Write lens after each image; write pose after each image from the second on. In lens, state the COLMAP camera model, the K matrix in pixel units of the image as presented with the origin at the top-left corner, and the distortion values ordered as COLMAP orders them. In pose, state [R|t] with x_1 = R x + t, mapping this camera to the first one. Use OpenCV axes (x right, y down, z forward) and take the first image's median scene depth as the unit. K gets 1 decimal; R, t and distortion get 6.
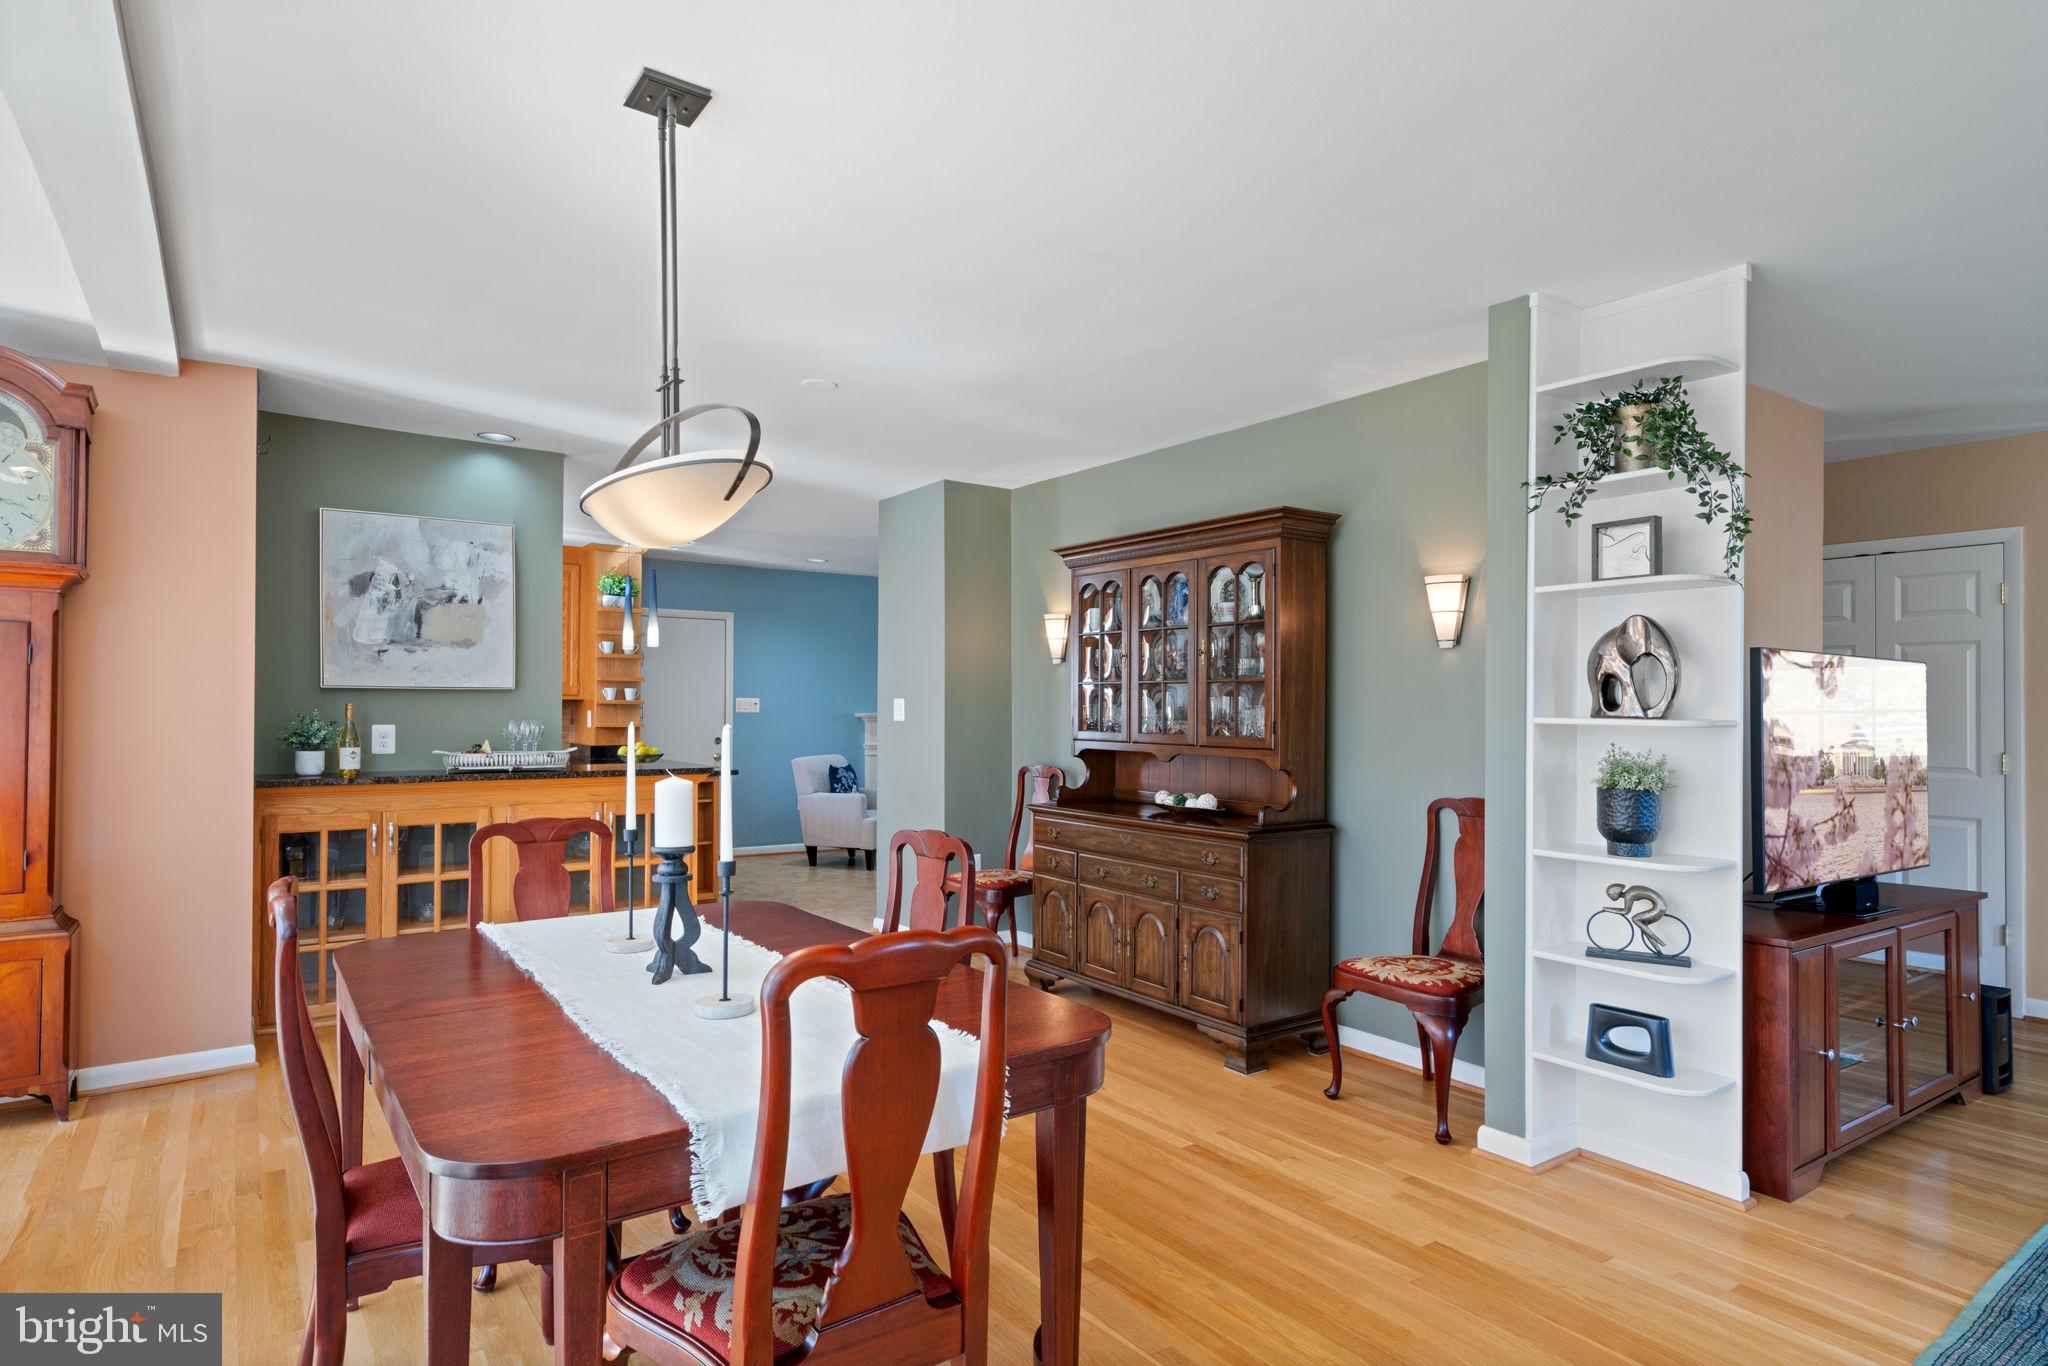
lens RADIAL K [[1112.9, 0, 1024.4], [0, 1112.9, 685.2], [0, 0, 1]] dist [0.014857, 0.000437]
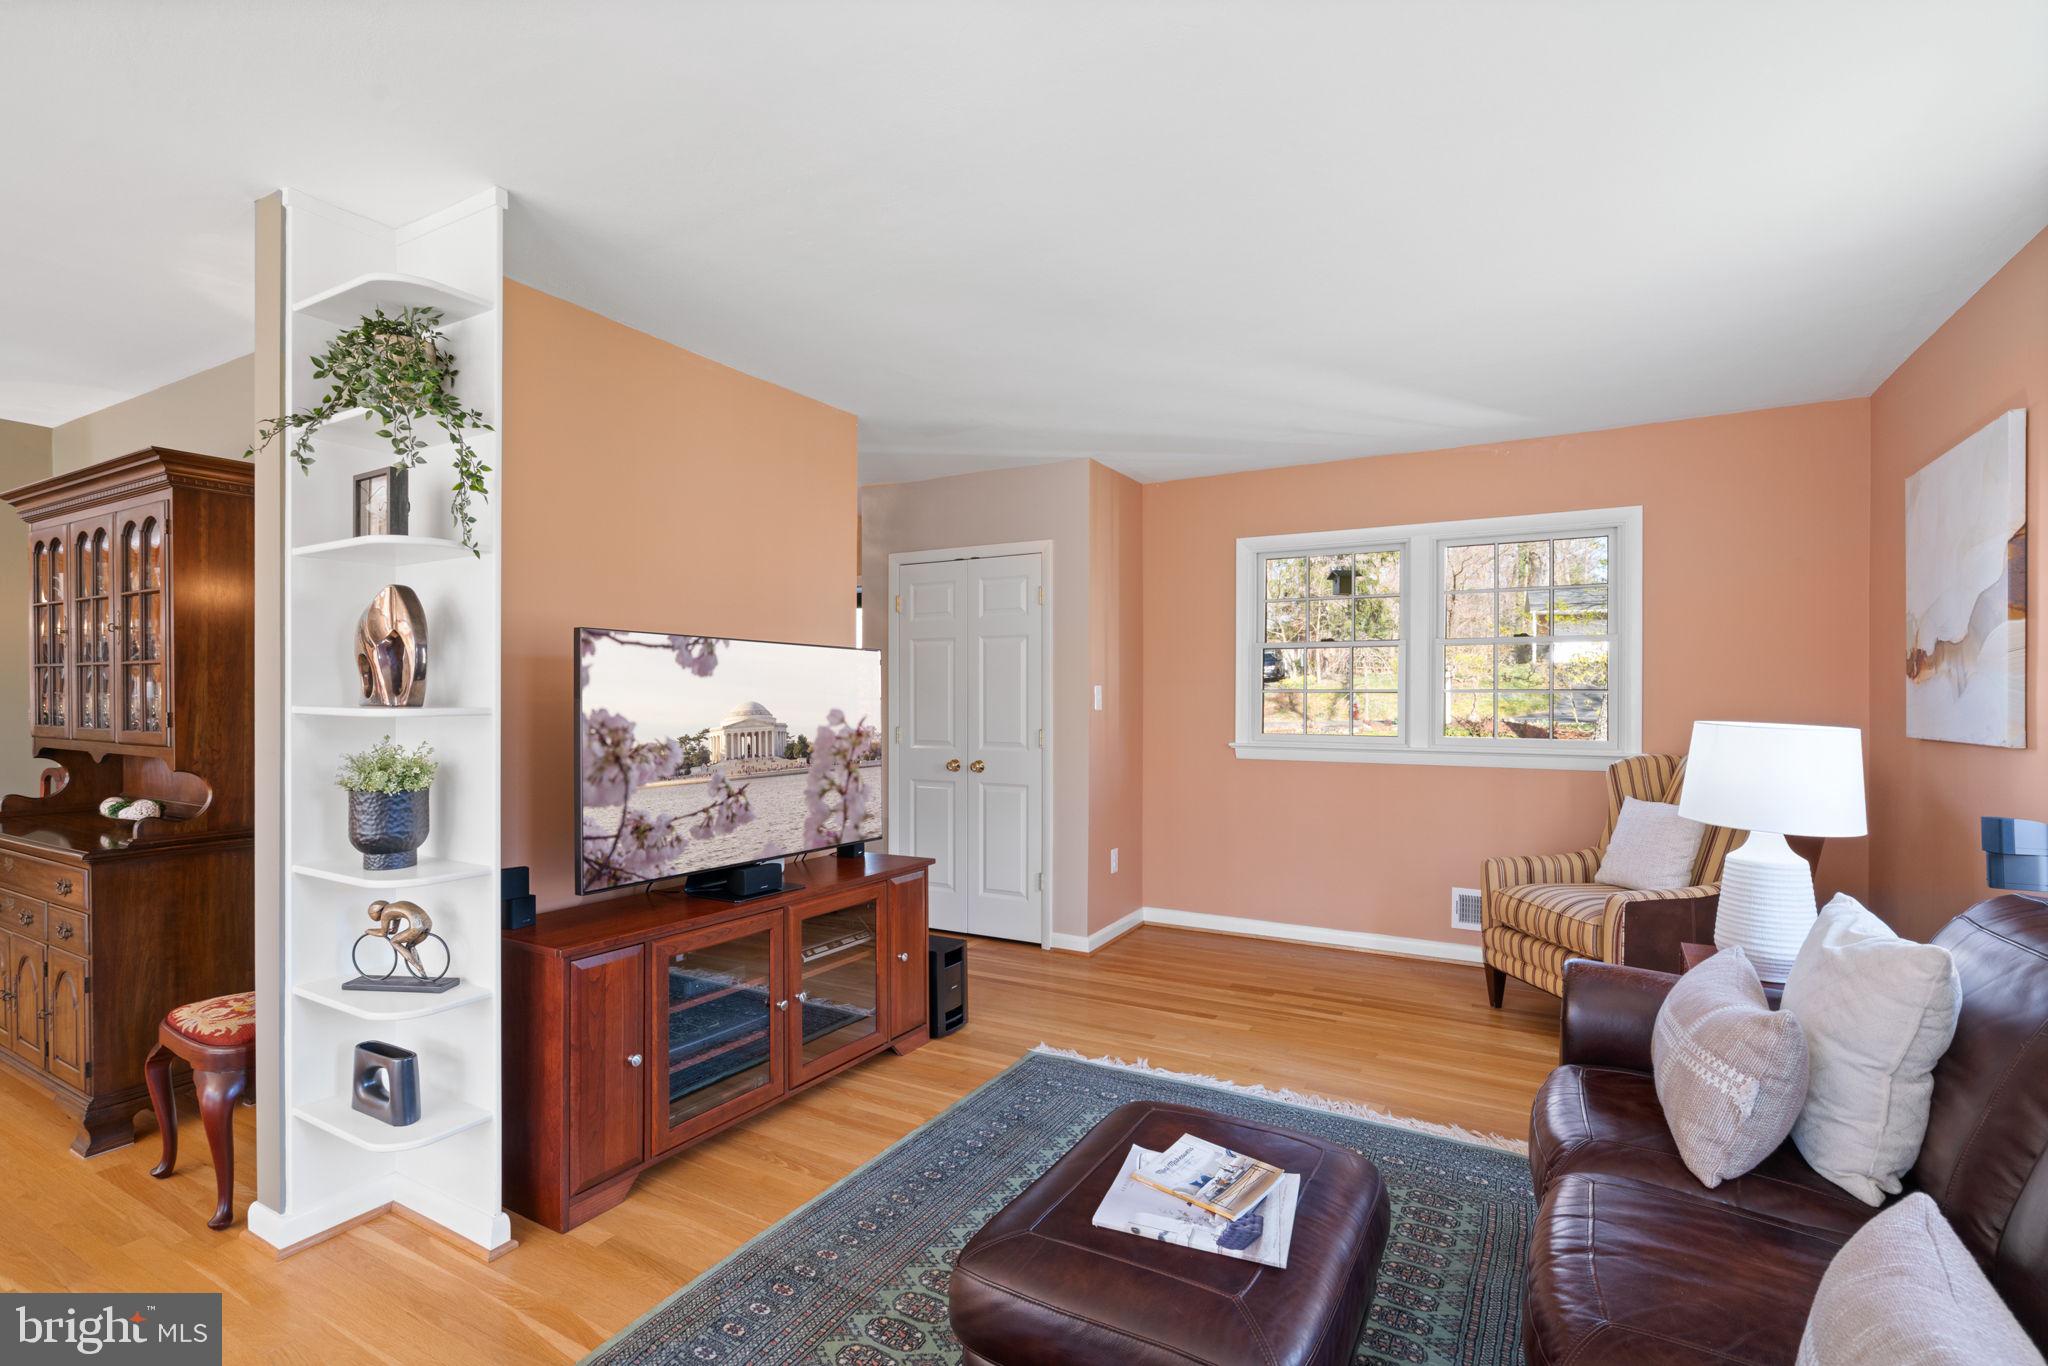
lens RADIAL K [[959.0, 0, 1022.5], [0, 959.0, 692.5], [0, 0, 1]] dist [0.002037, 0.000555]
pose [[0.908275, -0.005658, 0.418336, 0.660694], [-0.002023, 0.999837, 0.017914, 0.004545], [-0.418369, -0.017117, 0.908116, 0.132194]]
